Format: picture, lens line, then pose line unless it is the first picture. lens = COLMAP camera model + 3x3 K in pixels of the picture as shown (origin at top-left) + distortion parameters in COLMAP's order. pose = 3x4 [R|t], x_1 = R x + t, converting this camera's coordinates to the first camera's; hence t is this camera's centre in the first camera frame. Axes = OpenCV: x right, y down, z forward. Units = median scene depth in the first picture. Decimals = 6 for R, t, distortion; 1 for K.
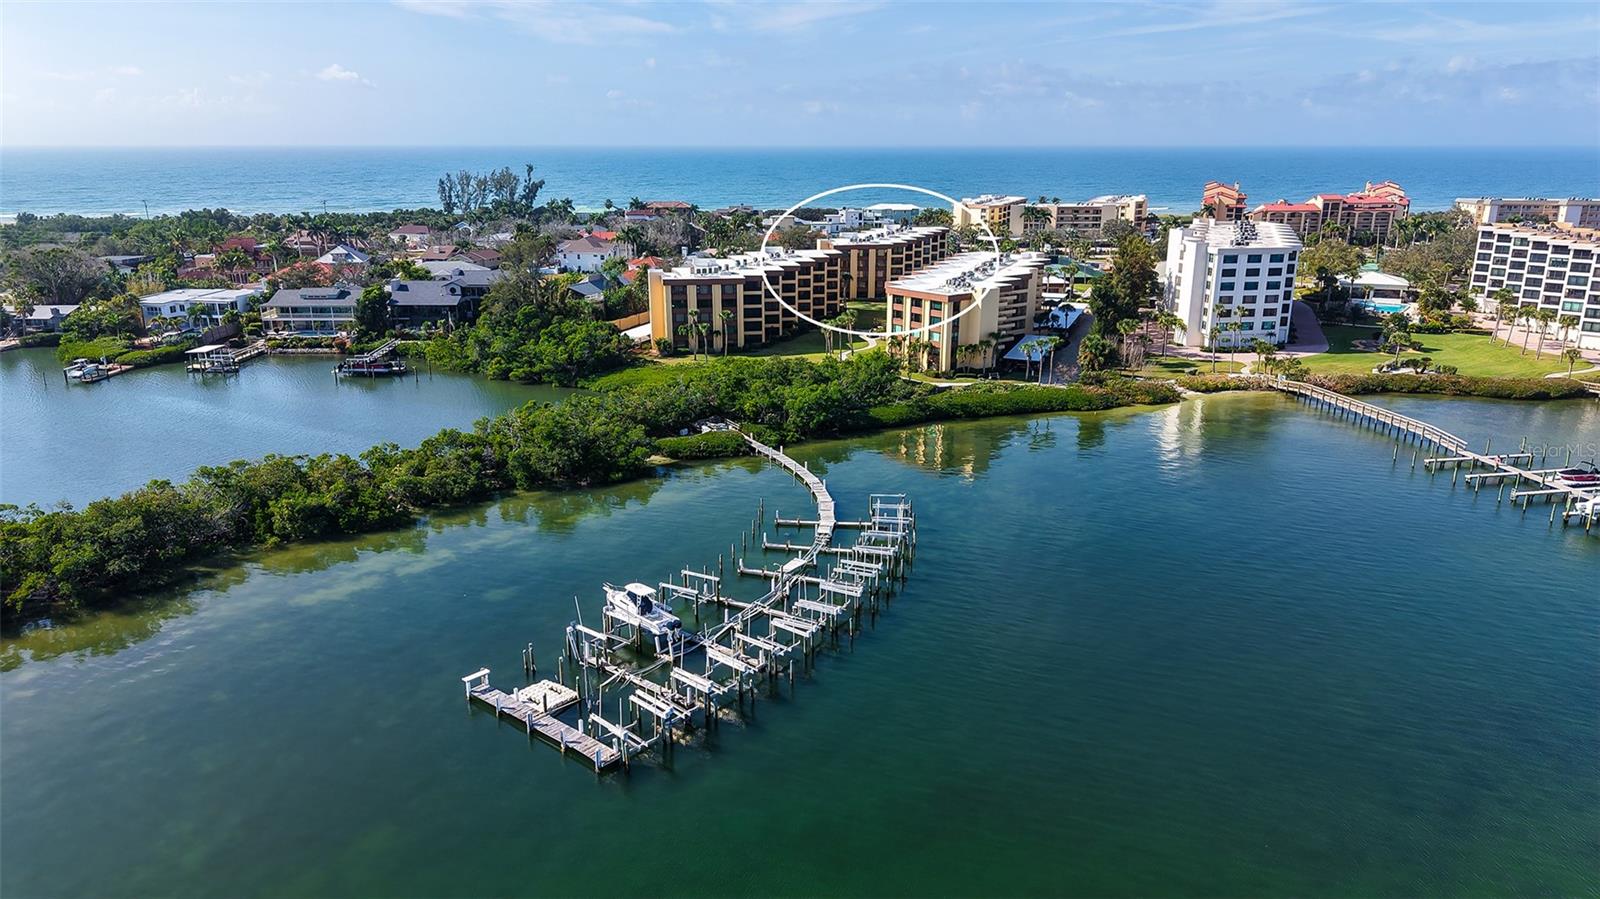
lens RADIAL K [[1073.3, 0, 800.0], [0, 1073.3, 449.5], [0, 0, 1]] dist [0.032377, -0.033561]
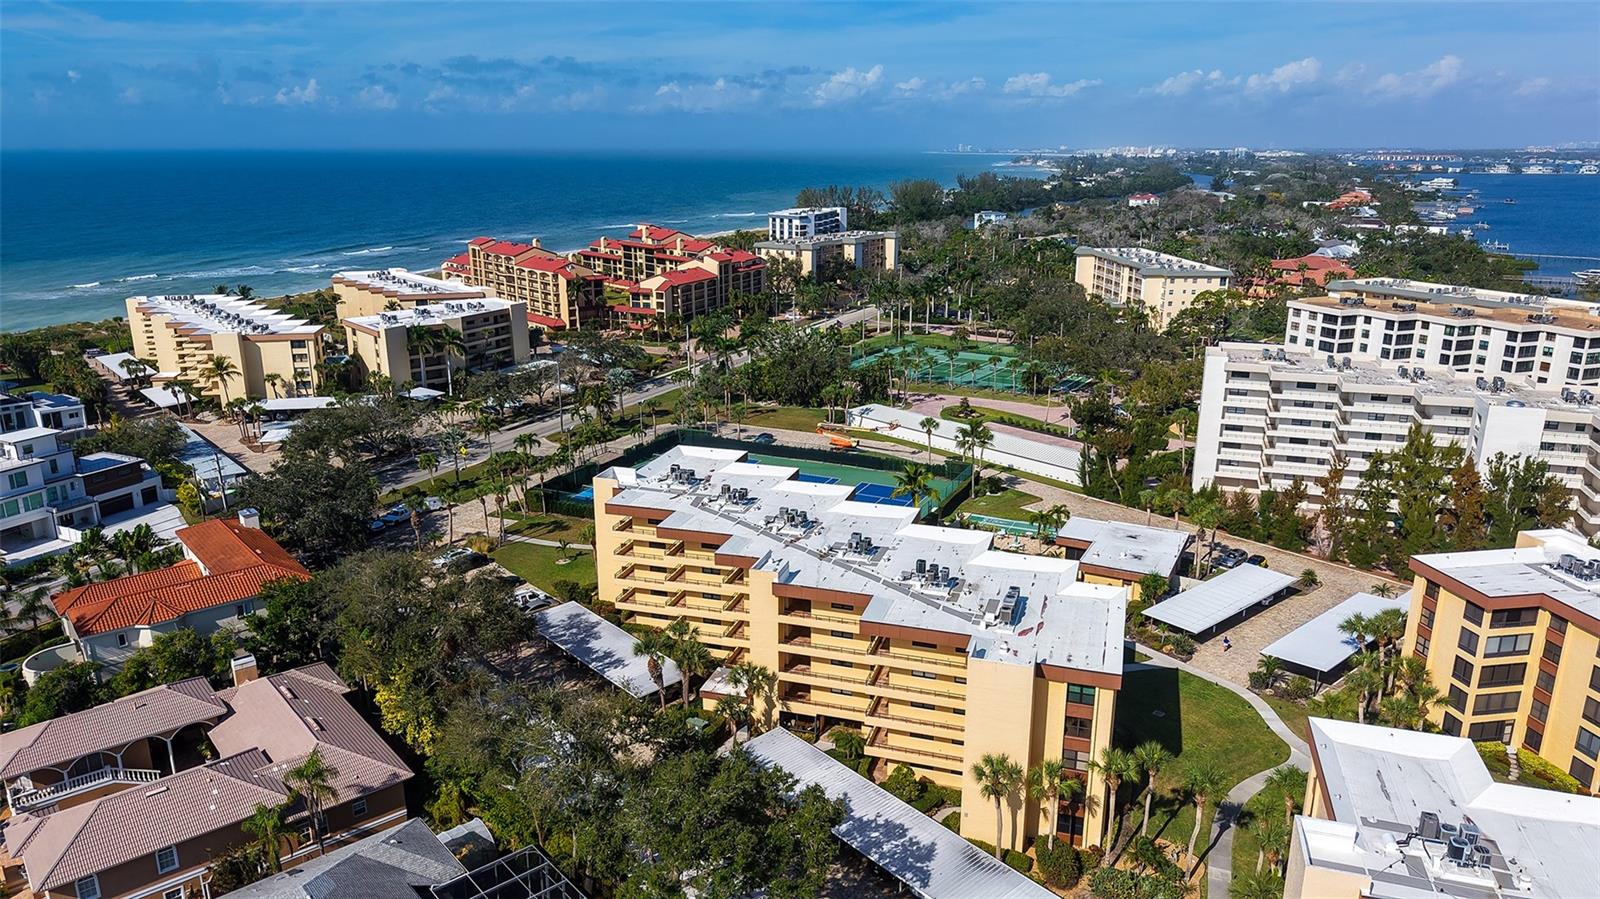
lens RADIAL K [[1079.4, 0, 789.5], [0, 1079.4, 452.5], [0, 0, 1]] dist [0.051027, -0.033741]
pose [[0.474585, -0.244426, 0.845592, -0.297792], [0.243345, 0.959663, 0.140823, -0.376467], [-0.845903, 0.138938, 0.514921, 1.124877]]
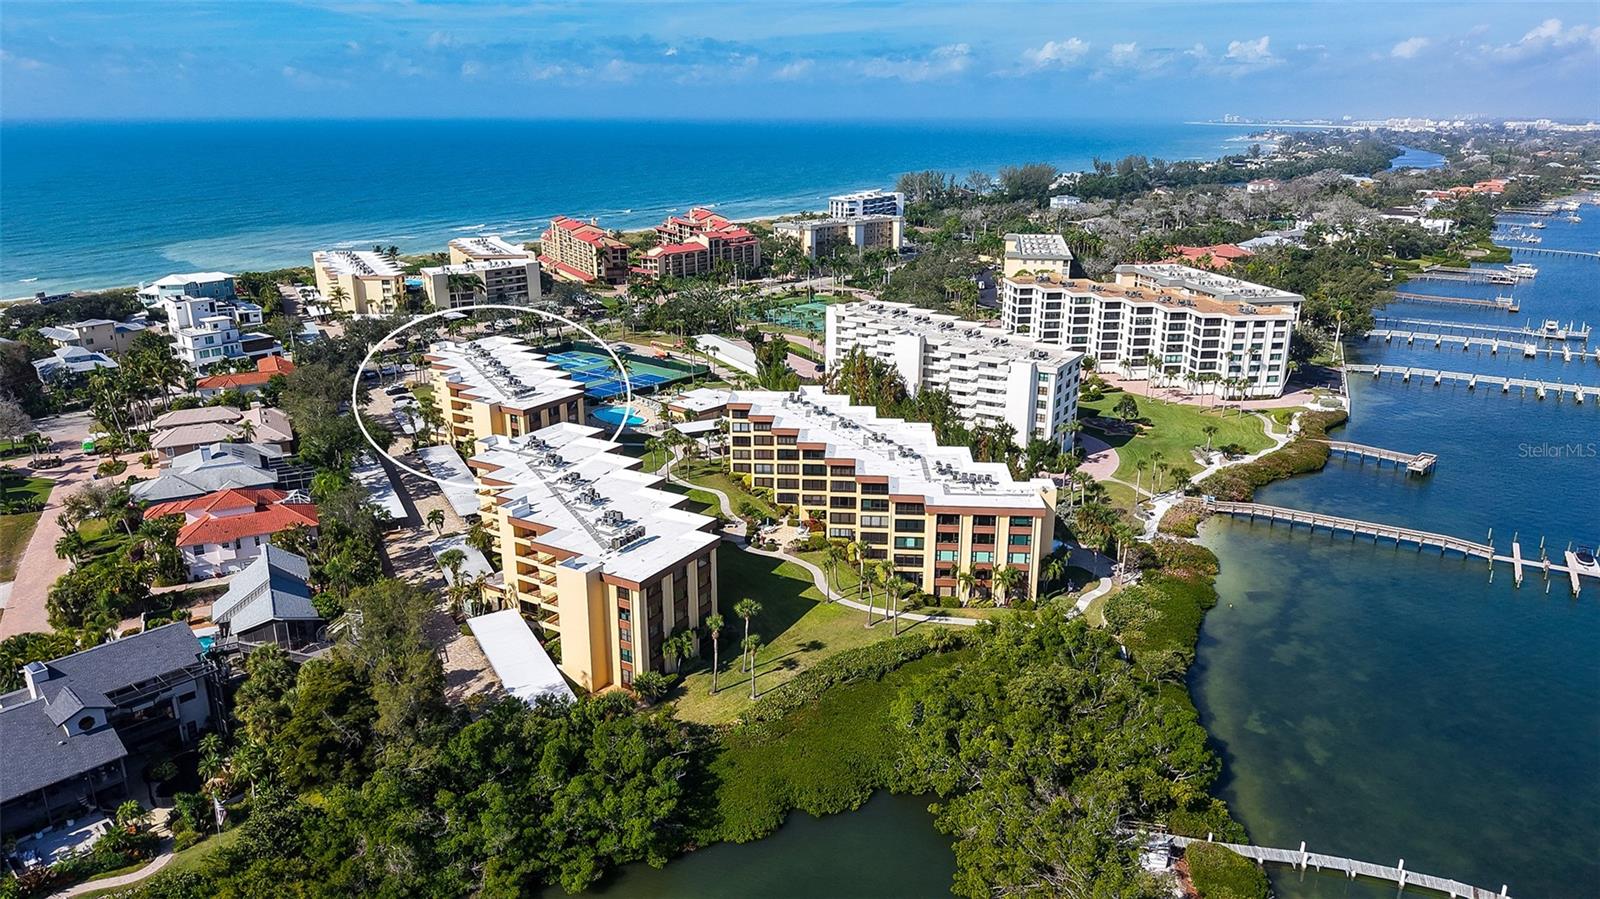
lens RADIAL K [[1079.4, 0, 789.5], [0, 1079.4, 452.5], [0, 0, 1]] dist [0.051027, -0.033741]
pose [[0.663567, -0.226915, 0.712873, -0.460351], [0.206285, 0.971447, 0.117204, -0.266933], [-0.719114, 0.069283, 0.691430, 0.496654]]
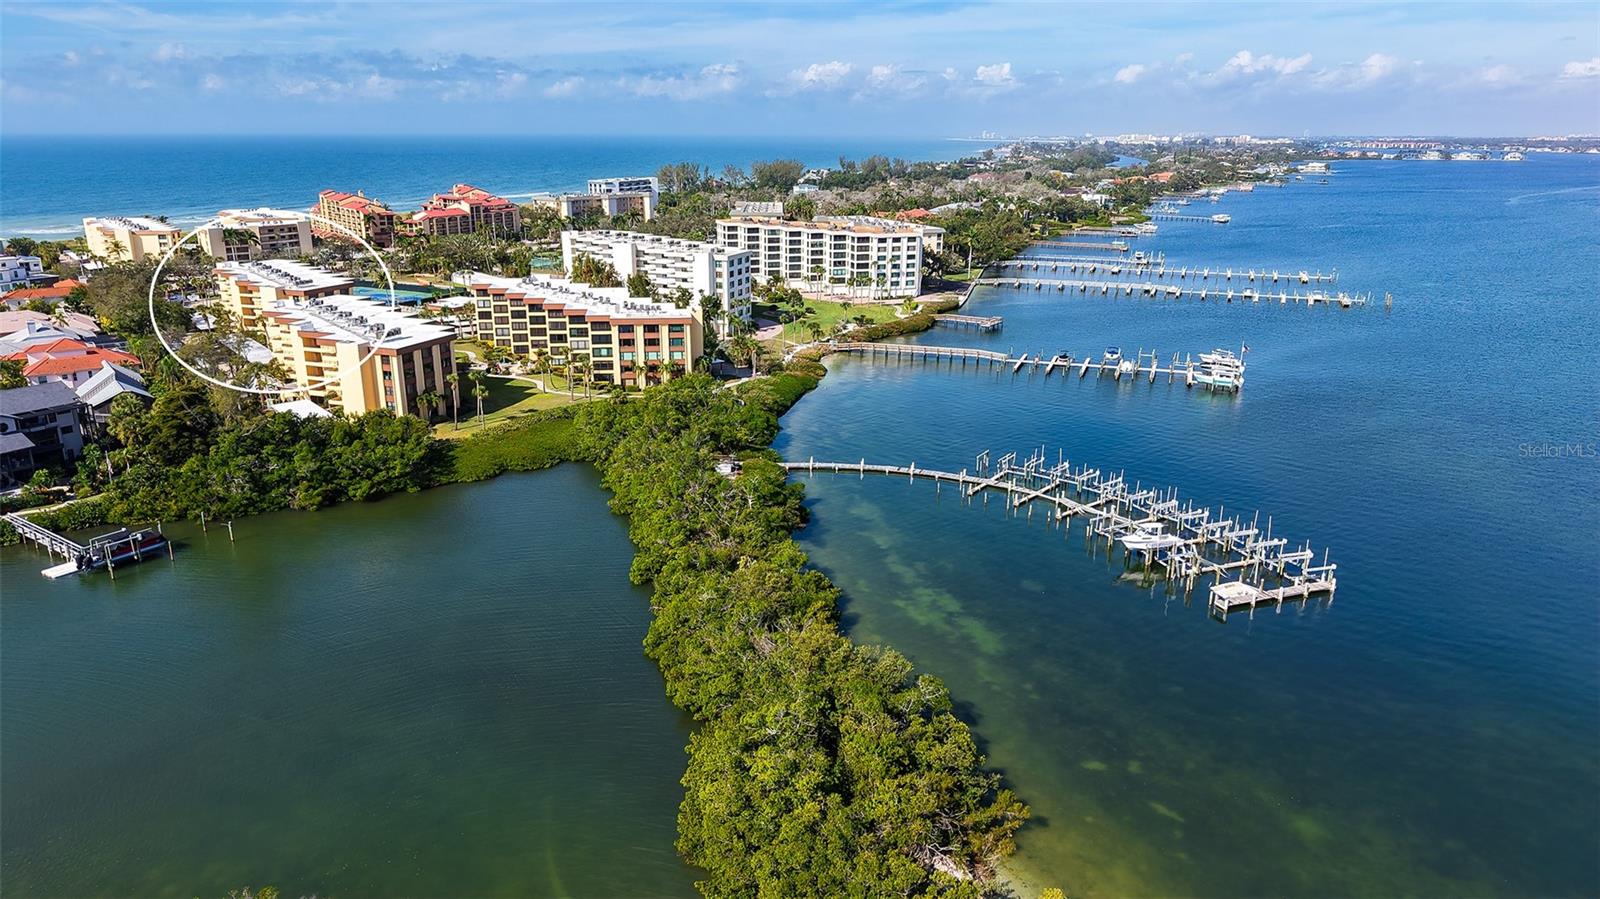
lens RADIAL K [[1079.4, 0, 789.5], [0, 1079.4, 452.5], [0, 0, 1]] dist [0.051027, -0.033741]
pose [[0.505584, -0.247674, 0.826464, -0.677524], [0.238065, 0.960770, 0.142288, -0.122267], [-0.829283, 0.124814, 0.544713, 0.258597]]
